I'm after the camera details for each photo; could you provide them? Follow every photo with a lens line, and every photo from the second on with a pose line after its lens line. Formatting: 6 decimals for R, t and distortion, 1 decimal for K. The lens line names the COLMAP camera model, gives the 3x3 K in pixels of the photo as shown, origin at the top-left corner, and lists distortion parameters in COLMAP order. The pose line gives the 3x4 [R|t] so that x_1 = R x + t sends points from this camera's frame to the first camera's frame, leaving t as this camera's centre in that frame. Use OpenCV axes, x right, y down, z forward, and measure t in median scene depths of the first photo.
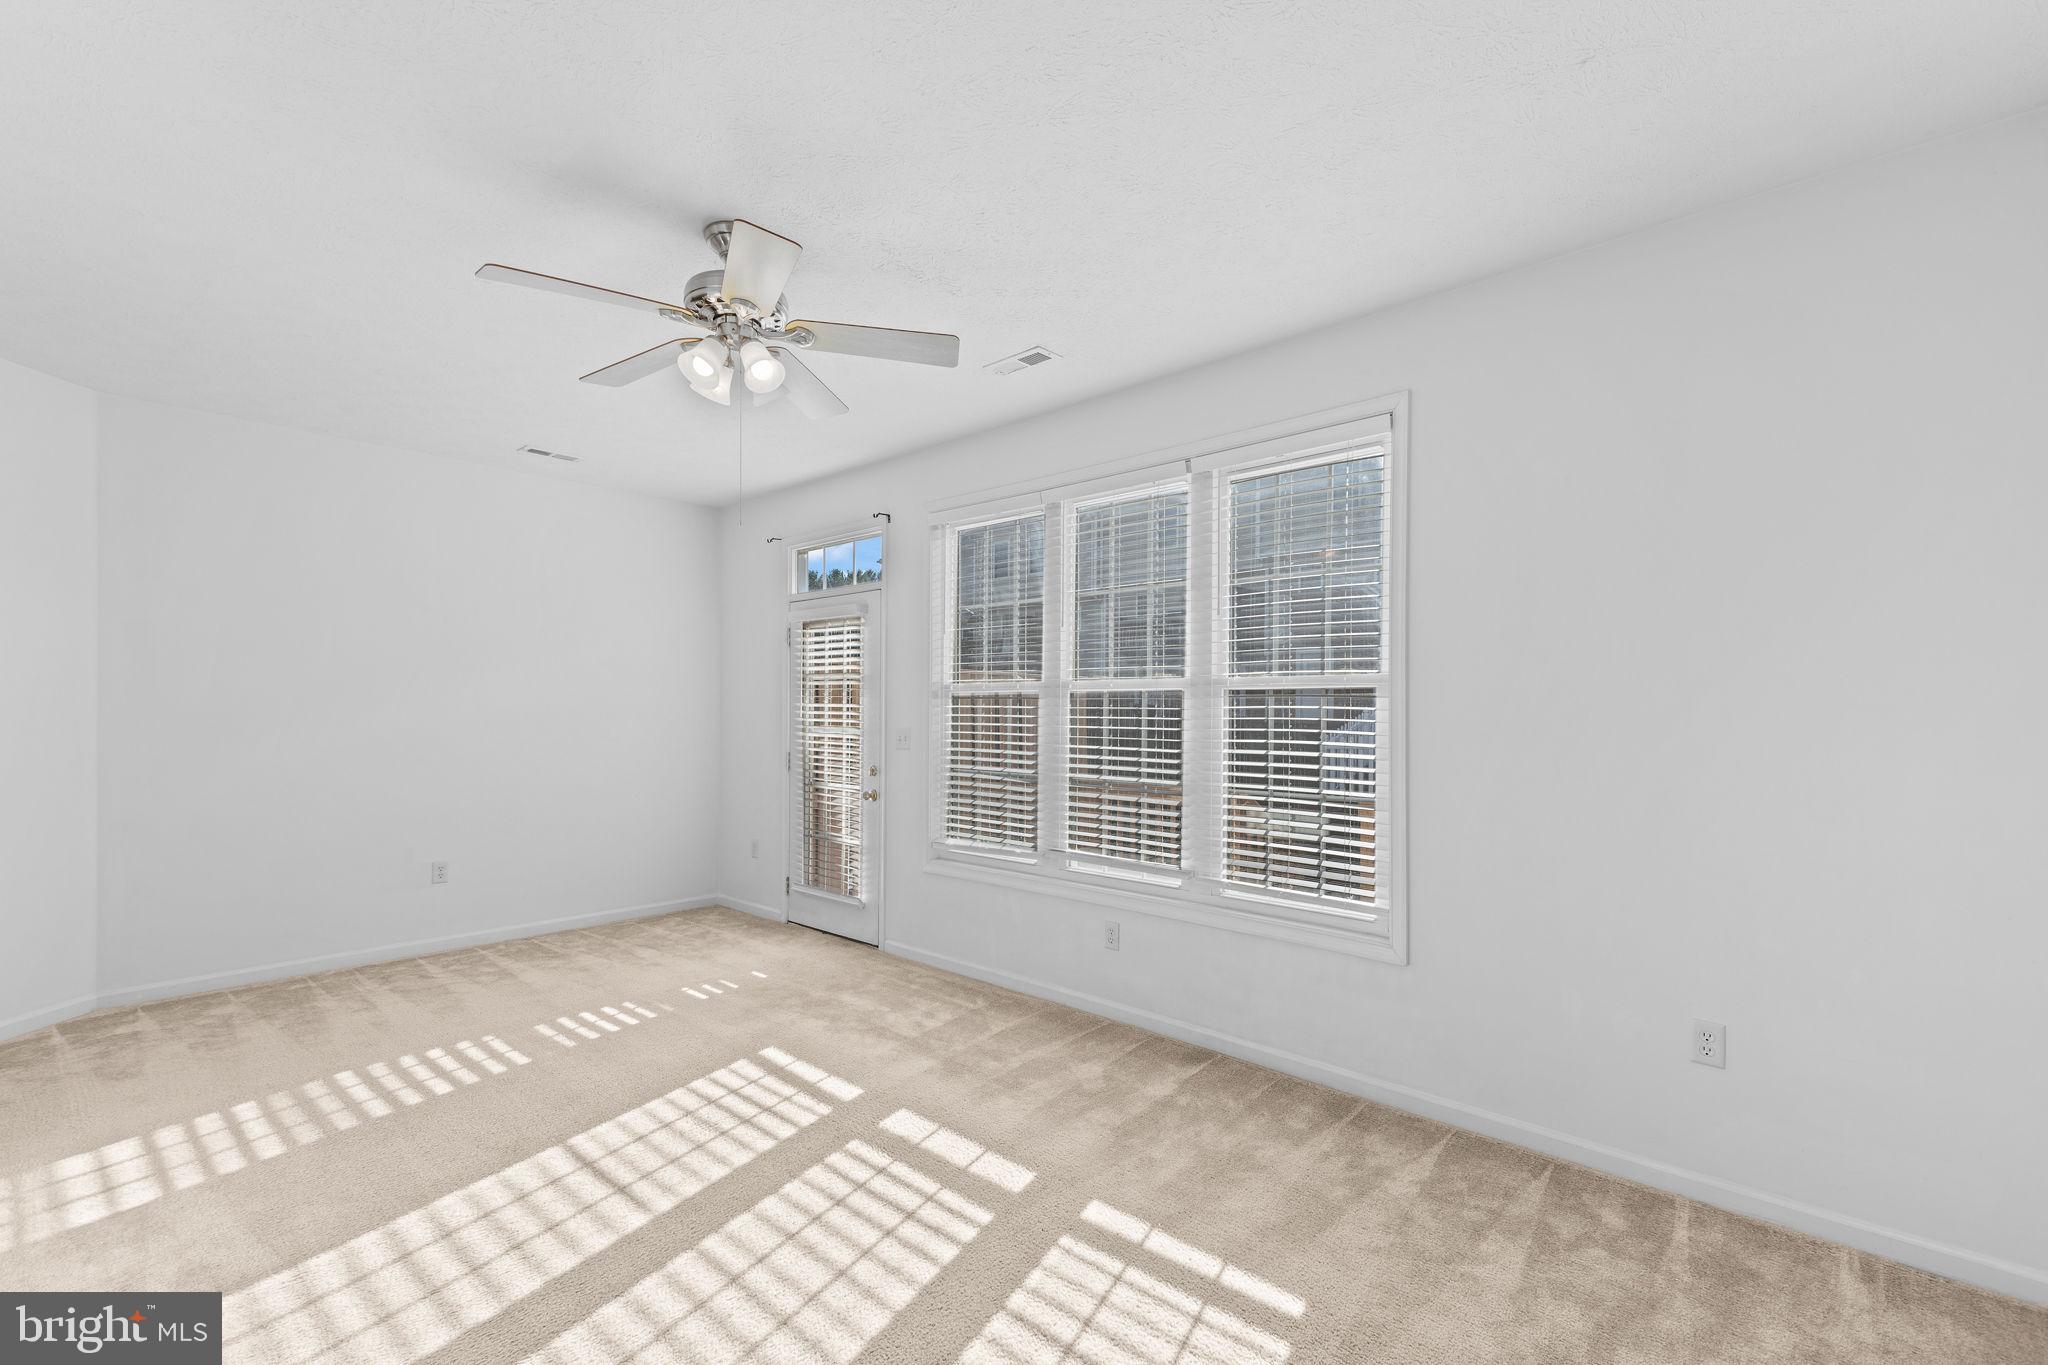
lens RADIAL K [[886.0, 0, 1025.4], [0, 886.0, 680.0], [0, 0, 1]] dist [0.032031, -0.004879]
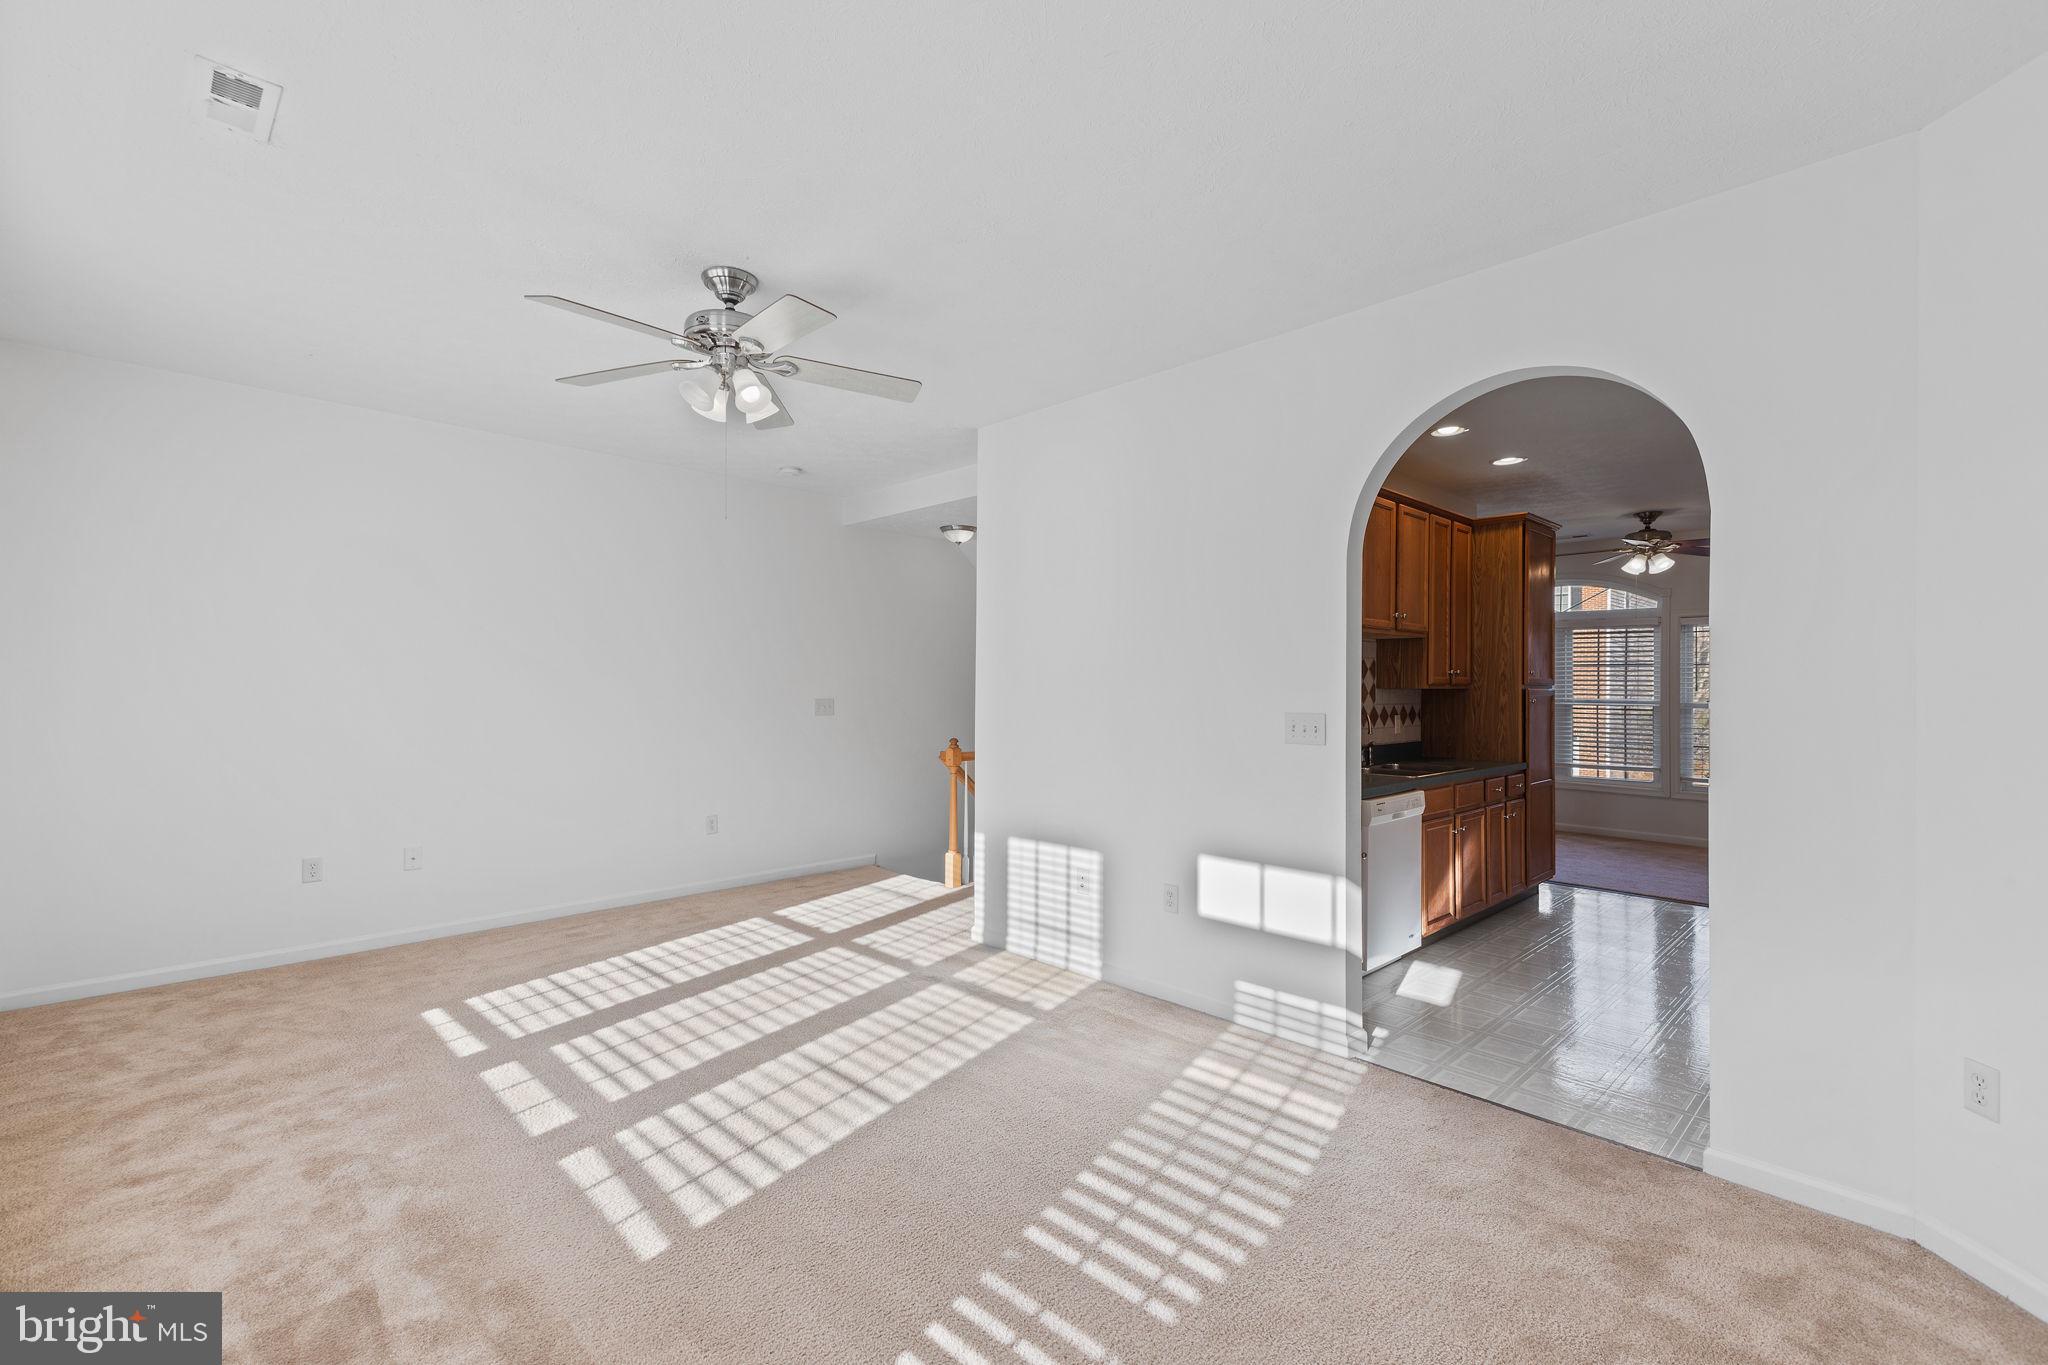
lens RADIAL K [[886.0, 0, 1013.4], [0, 886.0, 681.0], [0, 0, 1]] dist [0.032031, -0.004879]
pose [[-0.997531, -0.013661, 0.068882, -0.675348], [-0.016219, 0.999194, -0.036706, 0.066945], [-0.068325, -0.037732, -0.996949, 1.912450]]
